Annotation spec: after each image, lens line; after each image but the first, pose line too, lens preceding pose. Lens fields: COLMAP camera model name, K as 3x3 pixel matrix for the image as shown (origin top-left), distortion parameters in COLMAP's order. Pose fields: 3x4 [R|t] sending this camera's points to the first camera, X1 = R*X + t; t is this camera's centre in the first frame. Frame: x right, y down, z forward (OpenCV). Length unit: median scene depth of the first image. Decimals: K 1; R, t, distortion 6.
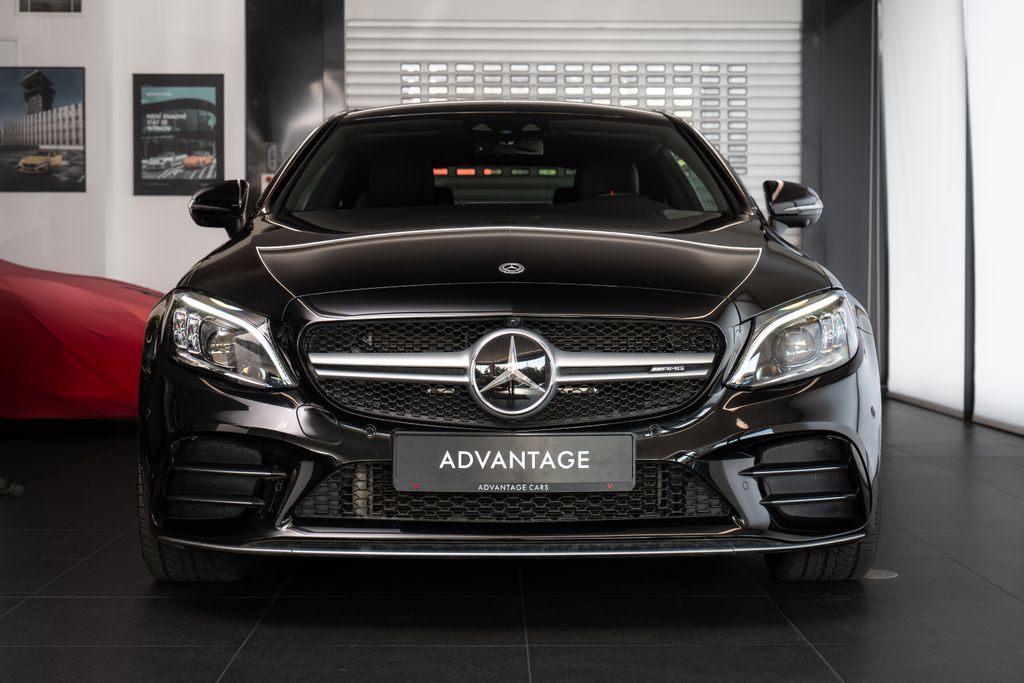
lens RADIAL K [[1822.4, 0, 512.0], [0, 1822.4, 341.5], [0, 0, 1]] dist [0.053719, -0.092571]
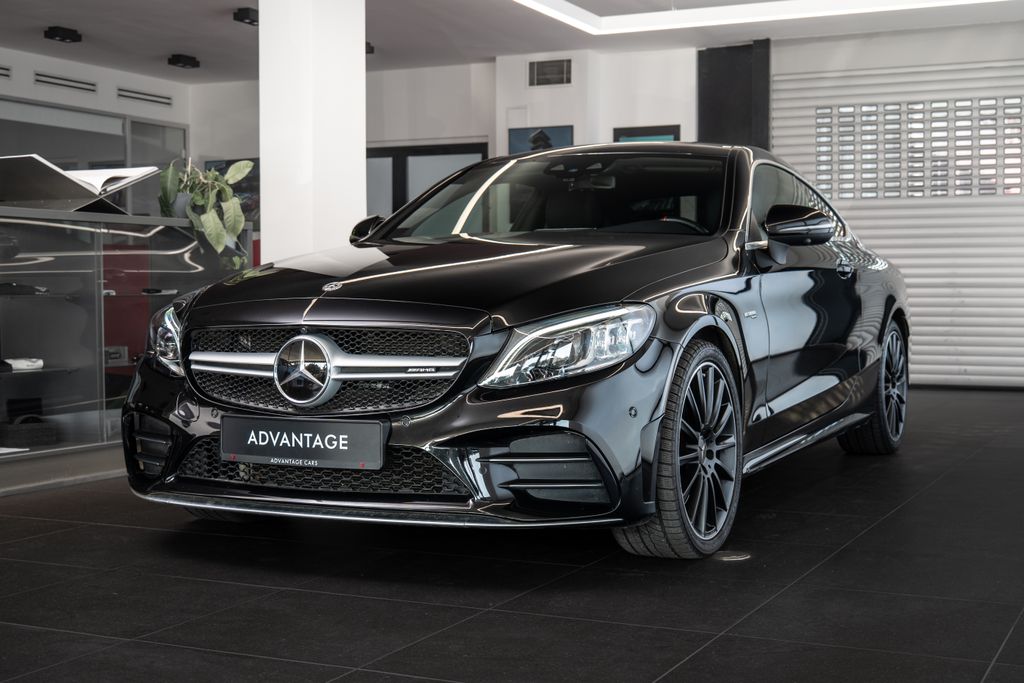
lens RADIAL K [[1454.8, 0, 512.0], [0, 1454.8, 341.5], [0, 0, 1]] dist [-0.017746, 0.013098]
pose [[0.895615, 0.013734, -0.444618, 0.545366], [-0.011510, 0.999904, 0.007701, -0.011428], [0.444681, -0.001779, 0.895687, 0.161165]]
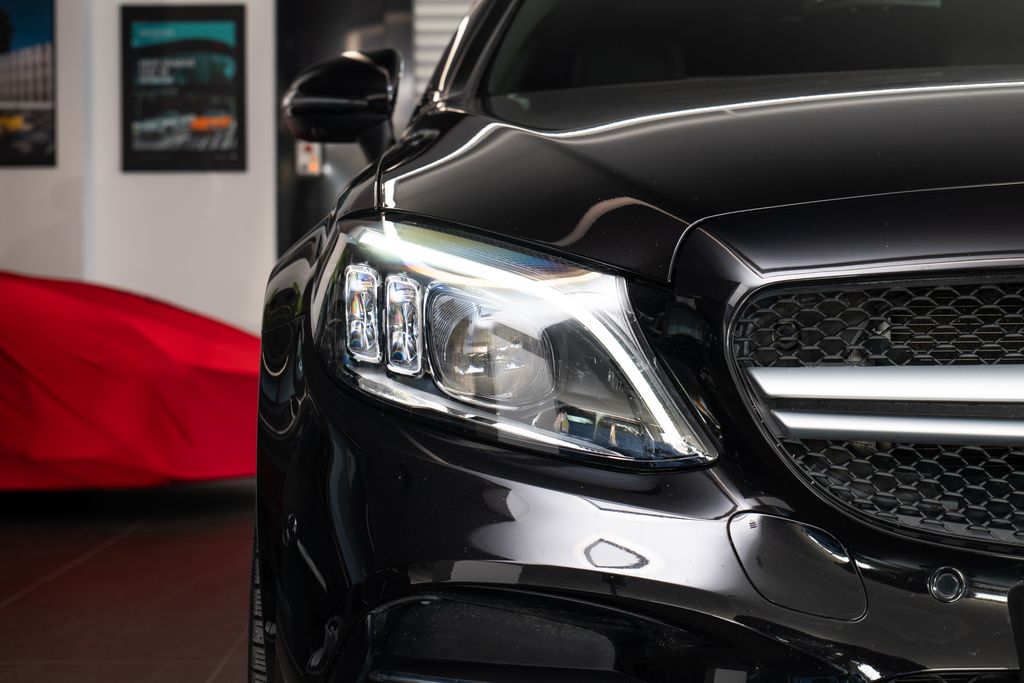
lens RADIAL K [[1822.4, 0, 512.0], [0, 1822.4, 341.5], [0, 0, 1]] dist [0.053719, -0.092571]
pose [[0.999615, -0.009064, 0.026208, -0.164584], [0.009562, 0.999775, -0.018926, 0.007309], [-0.026031, 0.019169, 0.999477, 0.618399]]
